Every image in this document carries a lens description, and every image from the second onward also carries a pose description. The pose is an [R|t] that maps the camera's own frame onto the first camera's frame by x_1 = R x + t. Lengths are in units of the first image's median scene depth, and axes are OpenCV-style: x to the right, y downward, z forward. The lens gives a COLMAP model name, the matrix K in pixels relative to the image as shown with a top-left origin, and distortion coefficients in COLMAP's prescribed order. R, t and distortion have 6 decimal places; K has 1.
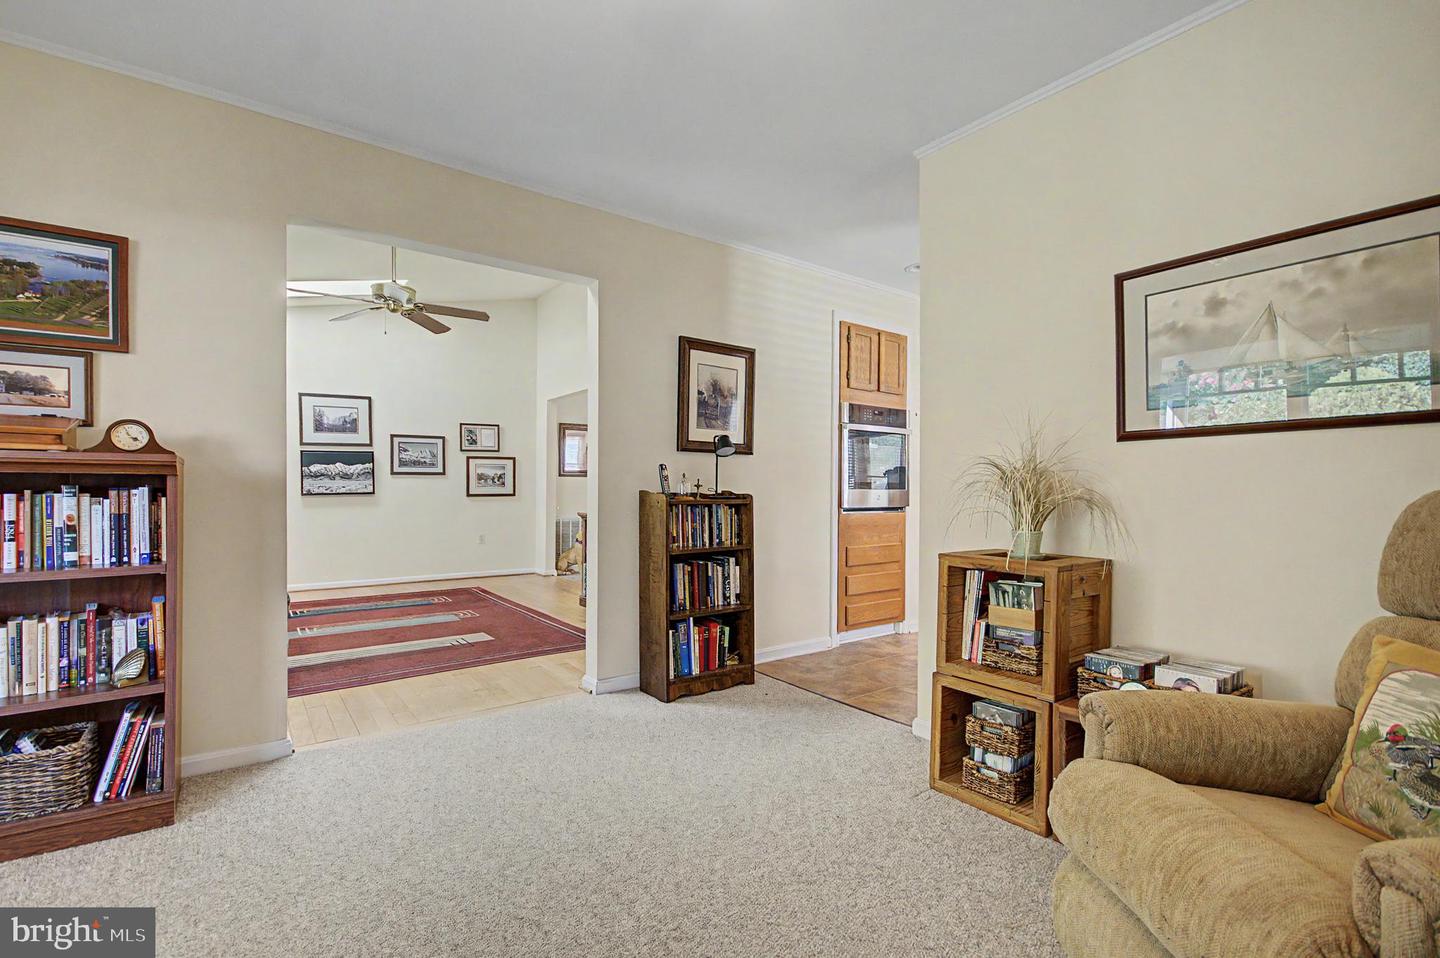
lens RADIAL K [[638.7, 0, 717.8], [0, 638.7, 488.7], [0, 0, 1]] dist [-0.001326, 0.000019]
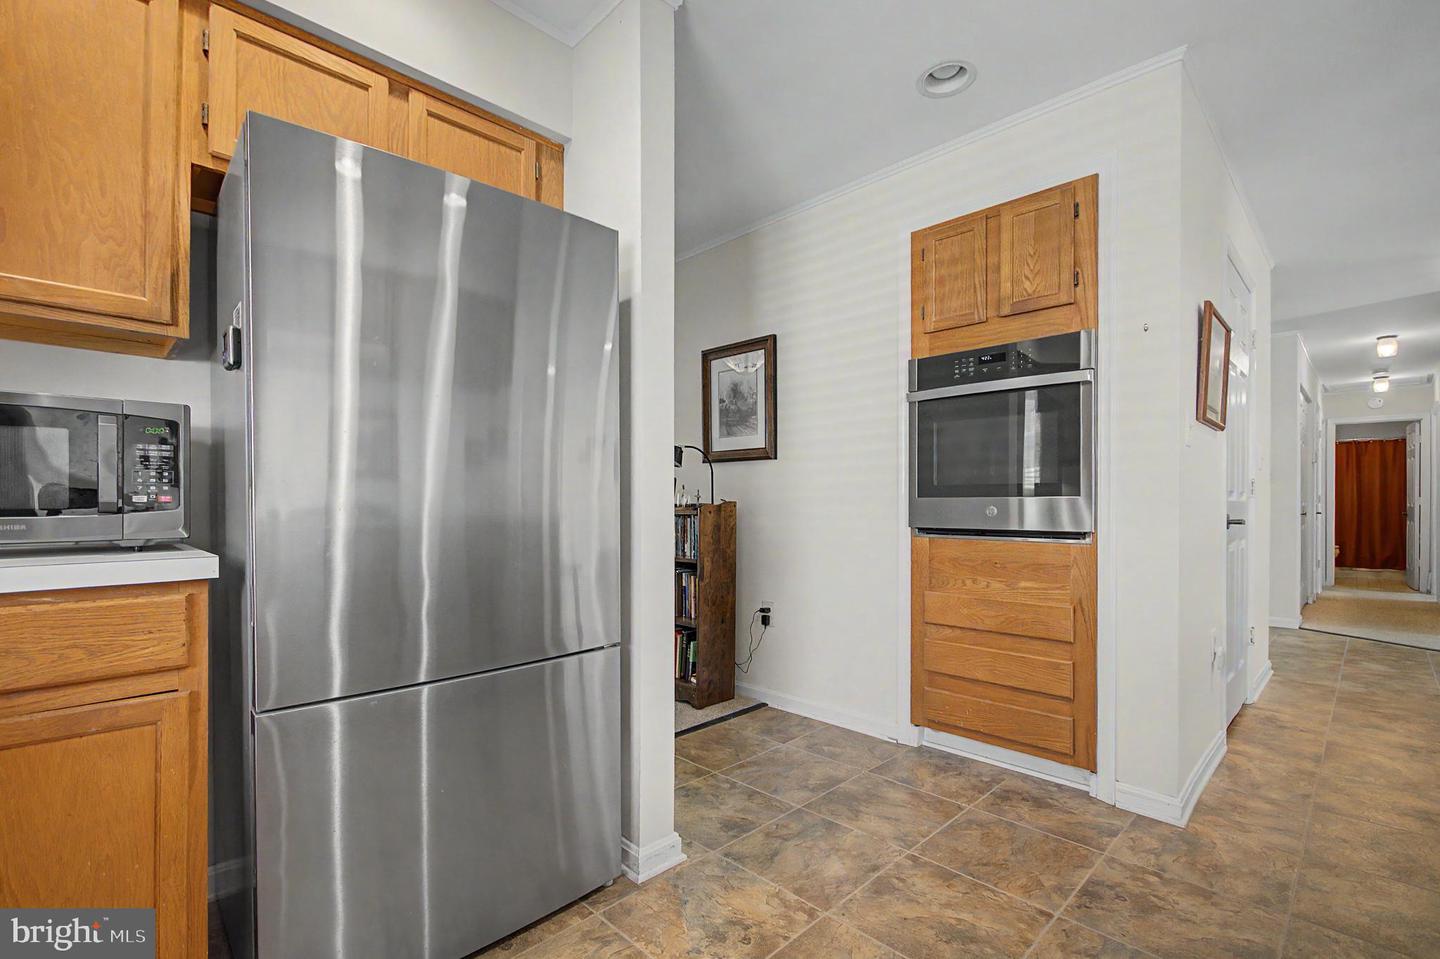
lens RADIAL K [[660.0, 0, 717.9], [0, 660.0, 495.9], [0, 0, 1]] dist [-0.001009, -0.000870]
pose [[0.127695, -0.009353, -0.991769, 1.201052], [0.005221, 0.999948, -0.008758, 0.004441], [0.991800, -0.004059, 0.127737, 1.068333]]
